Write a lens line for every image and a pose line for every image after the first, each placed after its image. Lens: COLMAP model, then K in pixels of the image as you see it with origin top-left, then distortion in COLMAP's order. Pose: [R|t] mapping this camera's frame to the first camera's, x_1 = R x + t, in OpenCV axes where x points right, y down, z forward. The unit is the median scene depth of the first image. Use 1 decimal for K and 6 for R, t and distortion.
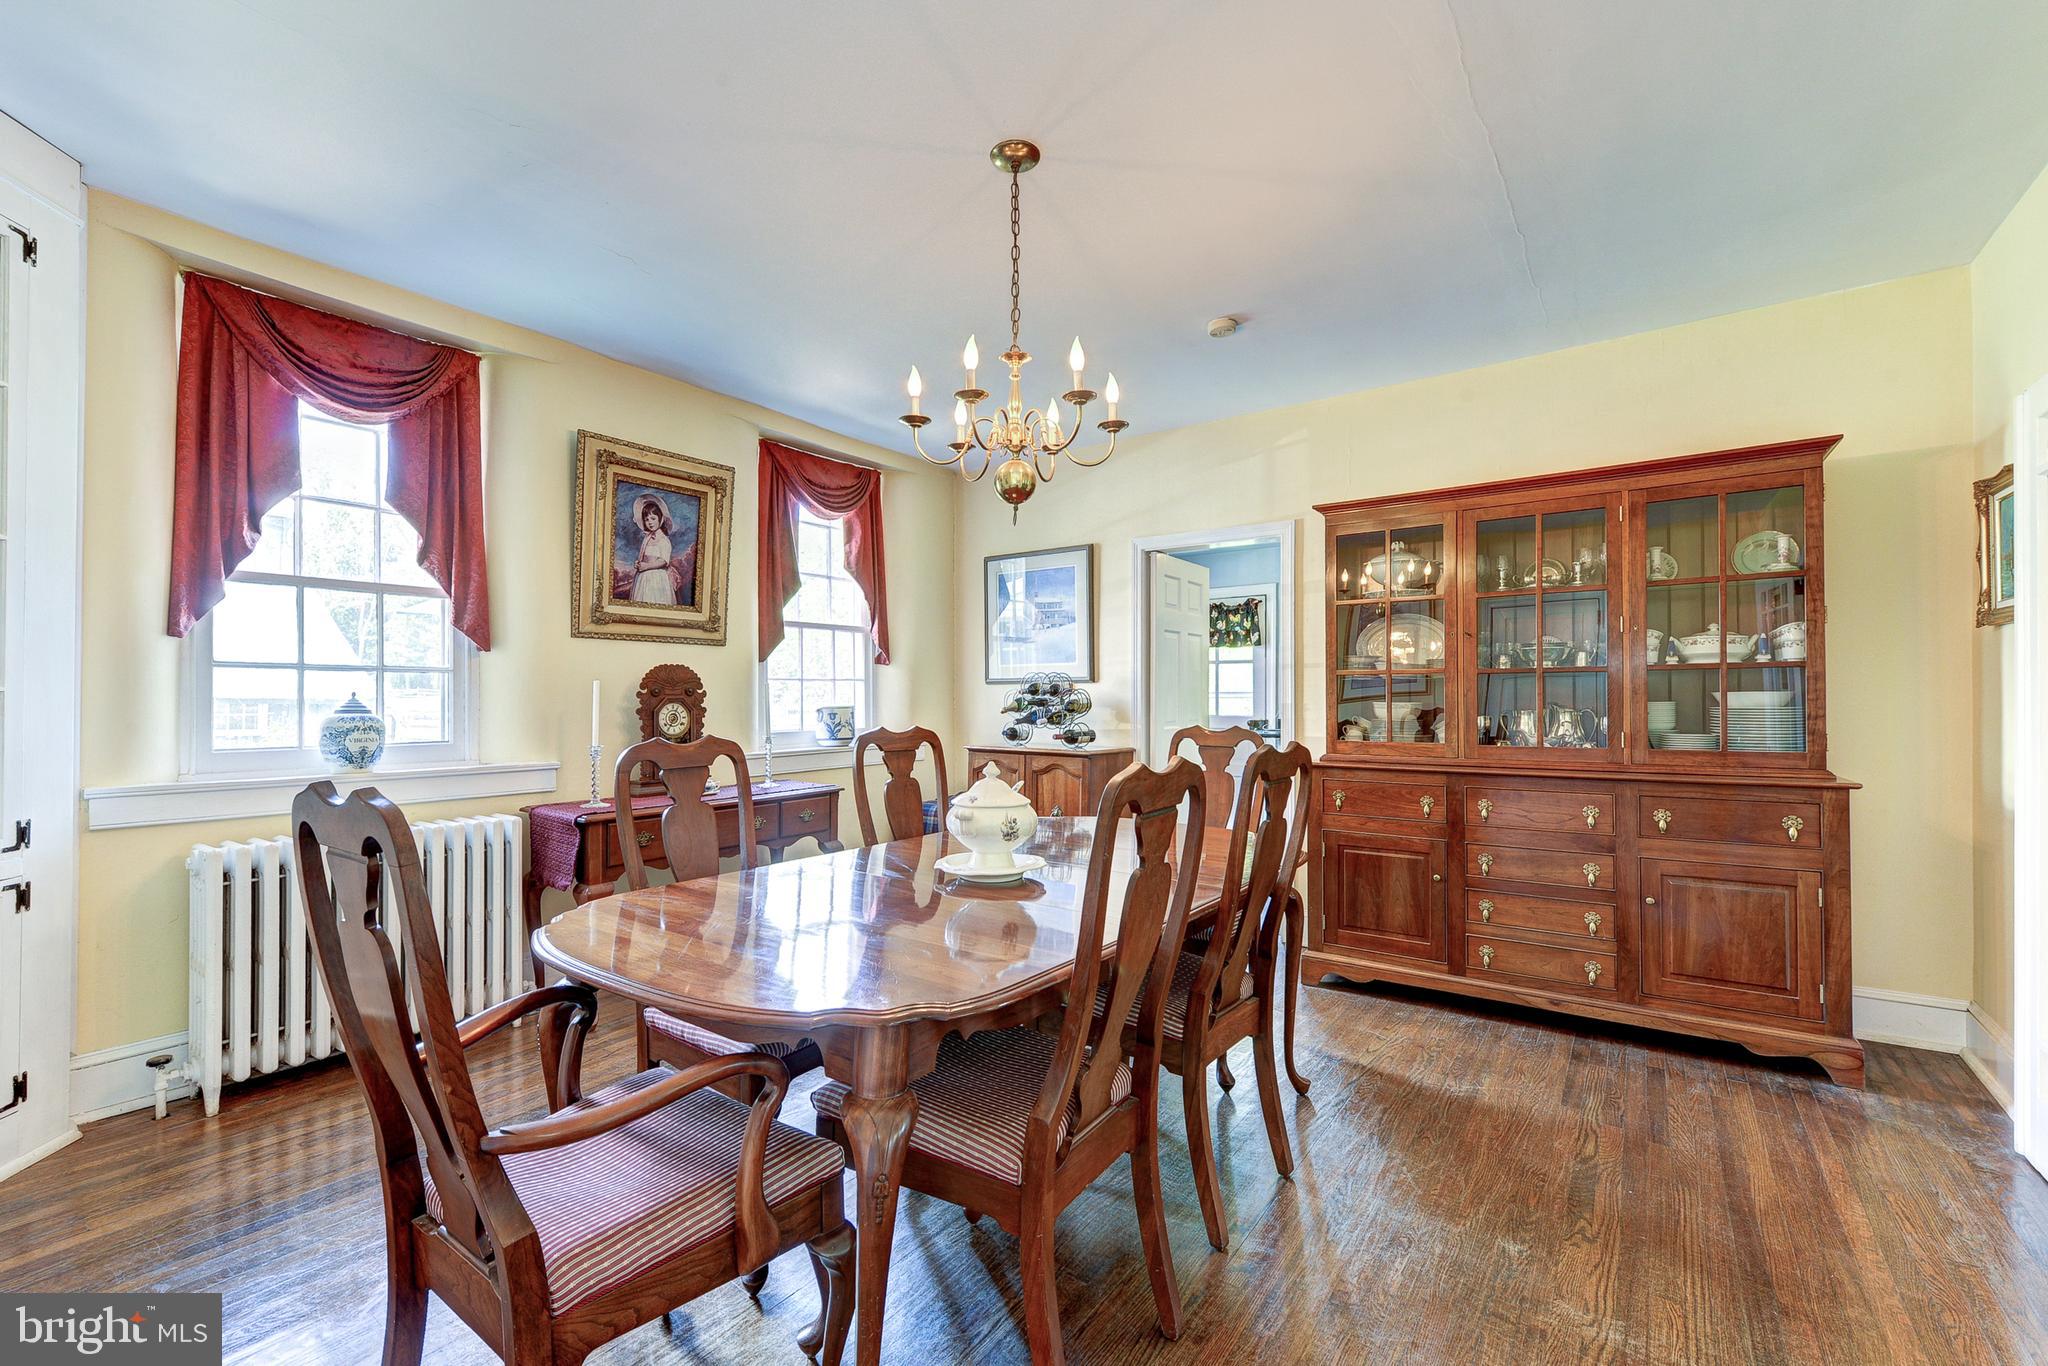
lens RADIAL K [[840.8, 0, 1130.6], [0, 840.8, 693.9], [0, 0, 1]] dist [0.006979, -0.003217]
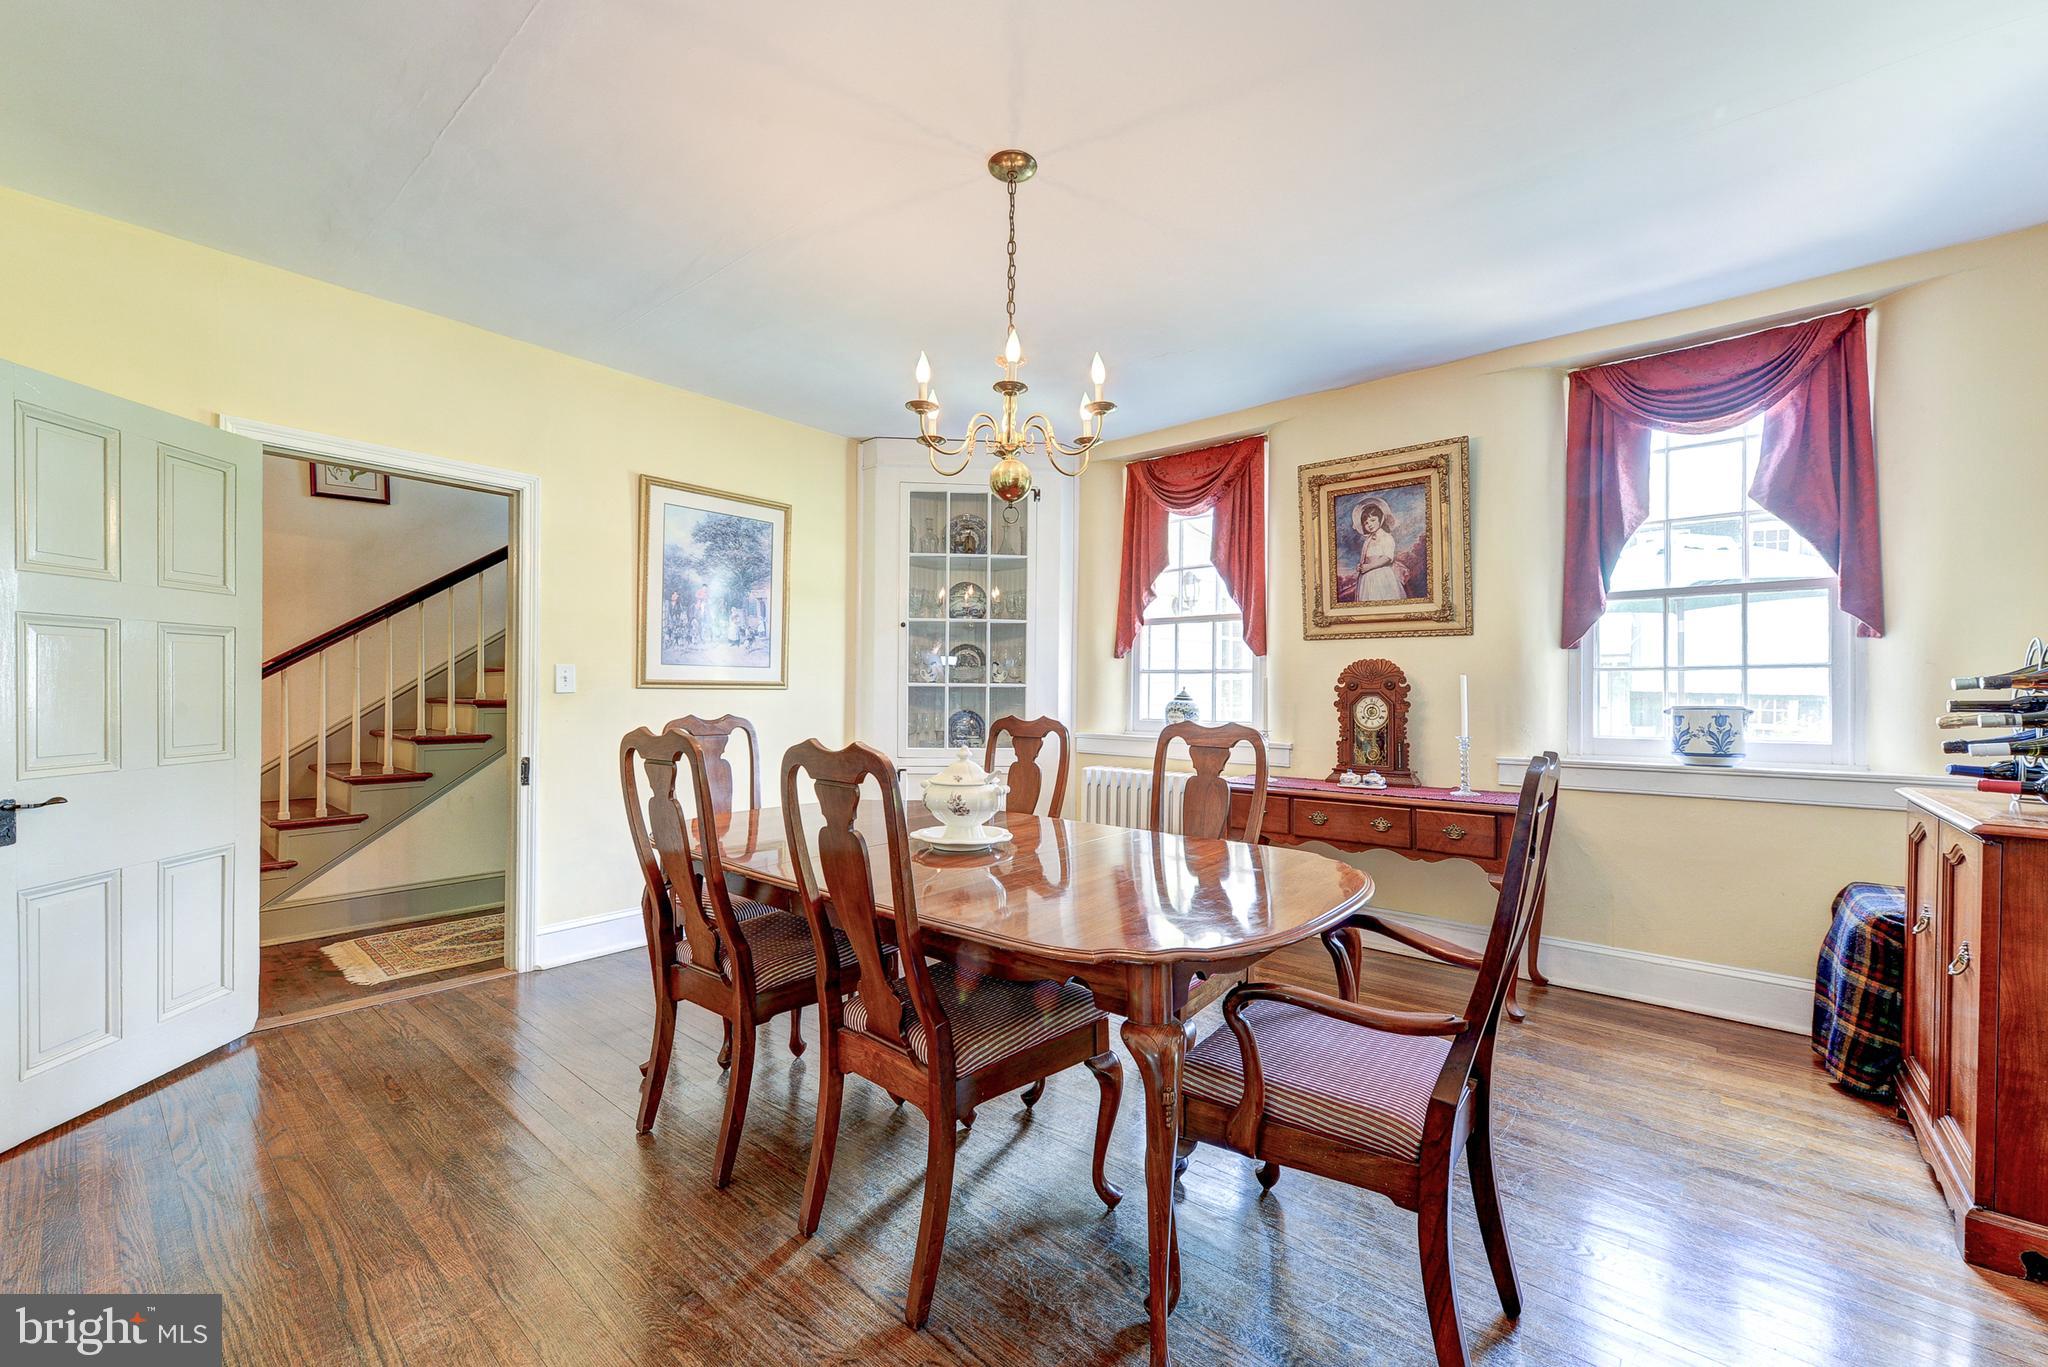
lens RADIAL K [[840.8, 0, 1045.6], [0, 840.8, 681.2], [0, 0, 1]] dist [0.006979, -0.003217]
pose [[-0.150700, -0.012458, -0.988501, 0.528647], [-0.001598, 0.999922, -0.012359, 0.005096], [0.988578, -0.000283, -0.150708, 0.763937]]
